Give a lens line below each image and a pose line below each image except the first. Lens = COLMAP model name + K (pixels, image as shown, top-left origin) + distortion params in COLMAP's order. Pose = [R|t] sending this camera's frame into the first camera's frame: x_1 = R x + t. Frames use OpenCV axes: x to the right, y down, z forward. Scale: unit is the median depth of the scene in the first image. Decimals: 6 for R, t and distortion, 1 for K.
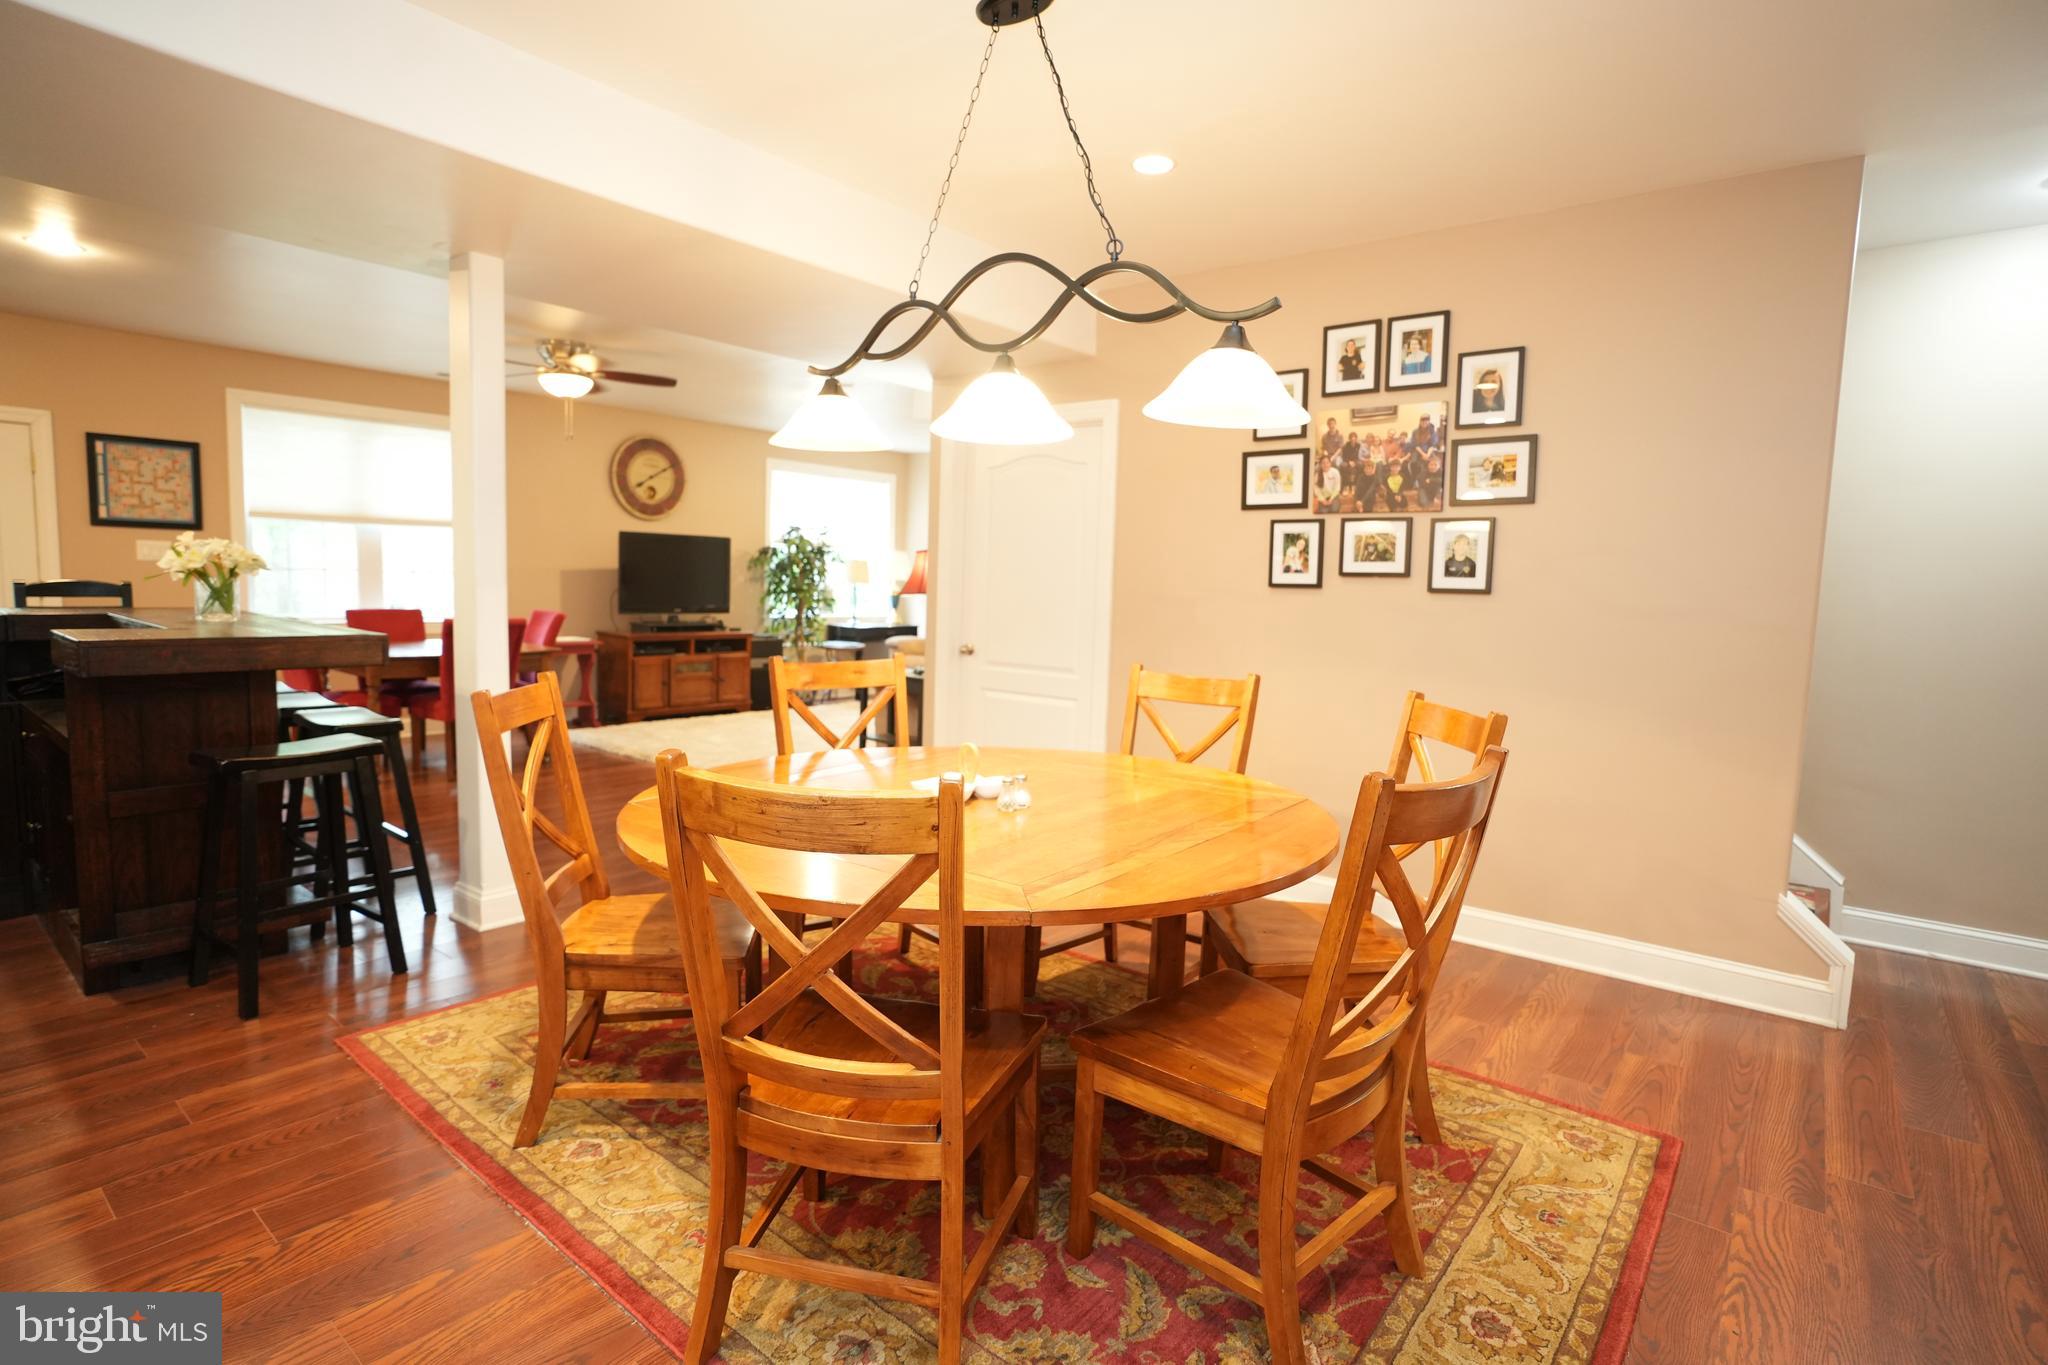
lens RADIAL K [[1006.5, 0, 1025.6], [0, 1006.5, 674.6], [0, 0, 1]] dist [-0.039914, 0.012720]
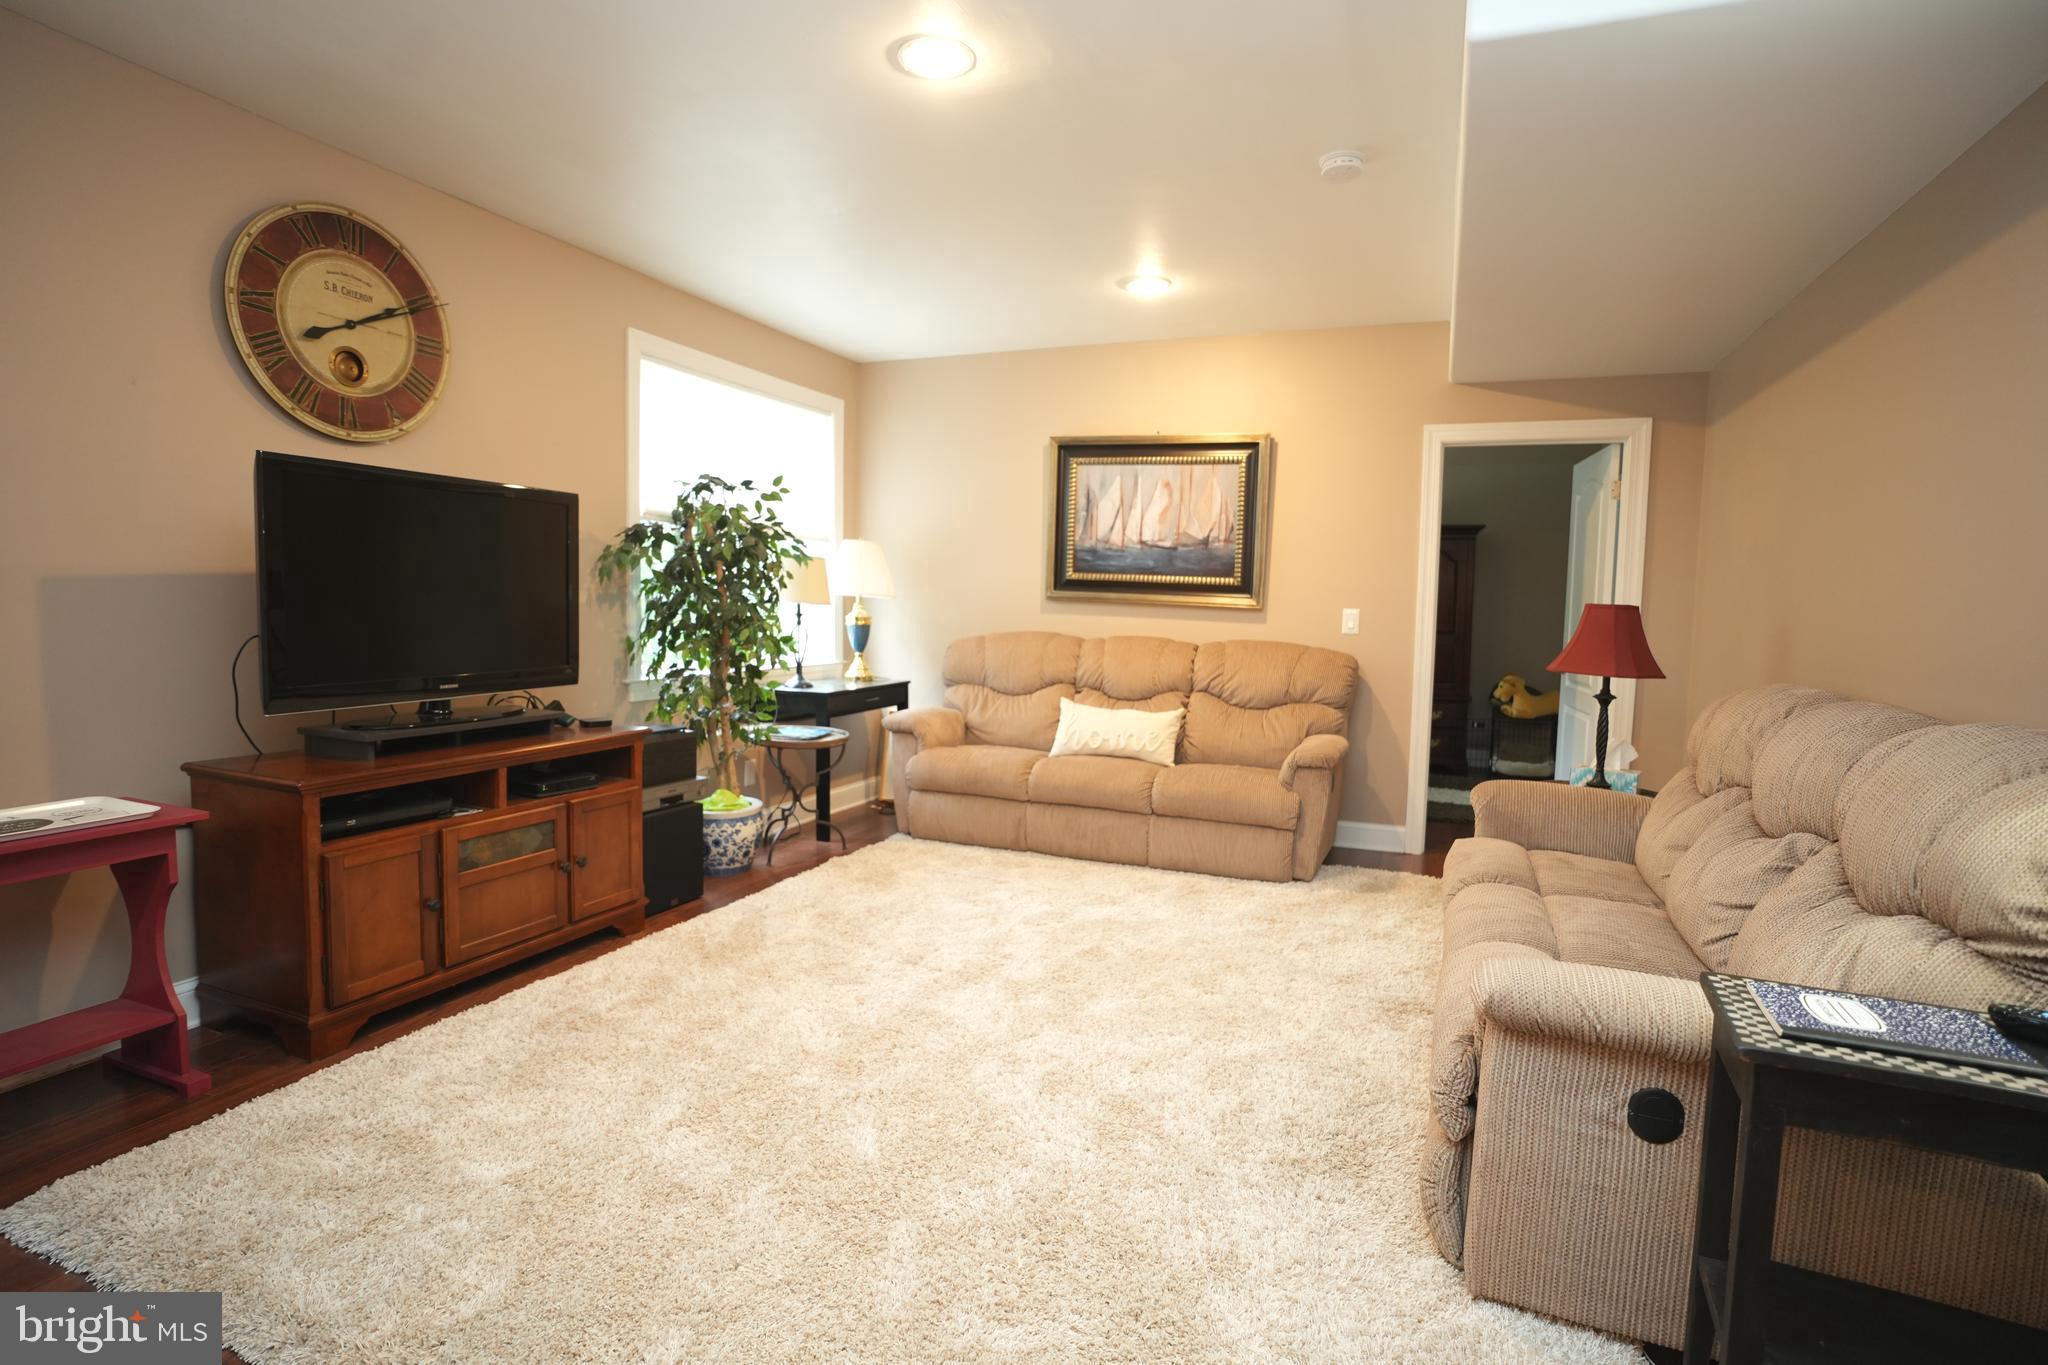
lens RADIAL K [[1006.5, 0, 1028.8], [0, 1006.5, 693.1], [0, 0, 1]] dist [-0.039914, 0.012720]
pose [[0.961103, -0.038289, 0.273523, -0.256847], [0.037055, 0.999266, 0.009675, -0.060679], [-0.273693, 0.000837, 0.961817, 0.627368]]
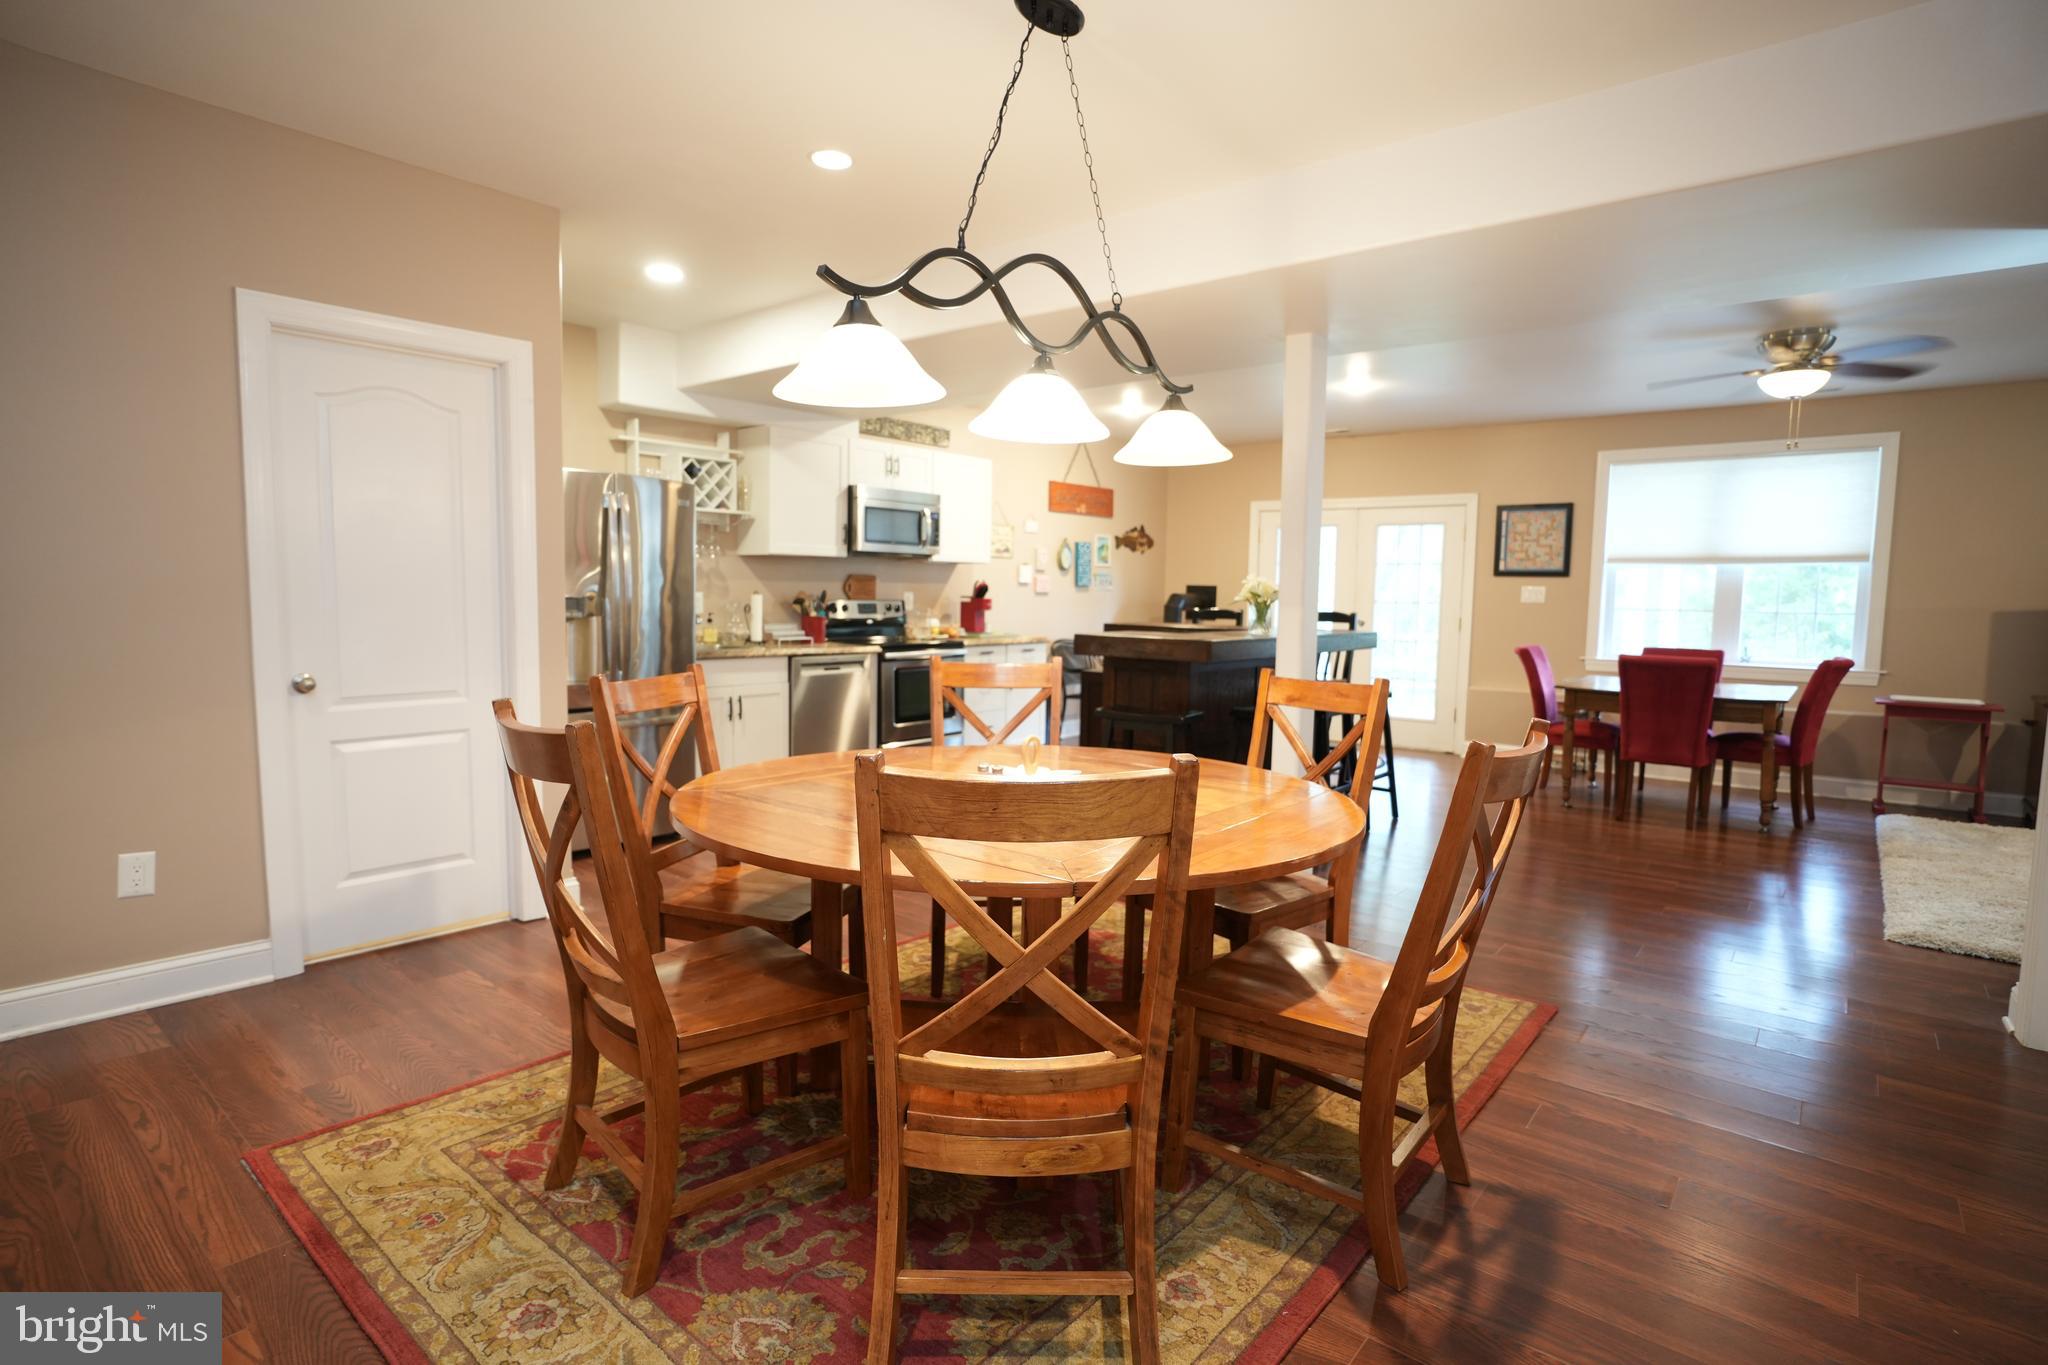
lens RADIAL K [[1031.4, 0, 1027.9], [0, 1031.4, 673.4], [0, 0, 1]] dist [-0.020505, 0.002549]
pose [[-0.017559, 0.048513, -0.998668, 0.306467], [-0.116000, 0.991978, 0.050227, -0.015390], [0.993094, 0.116728, -0.011790, 0.304083]]
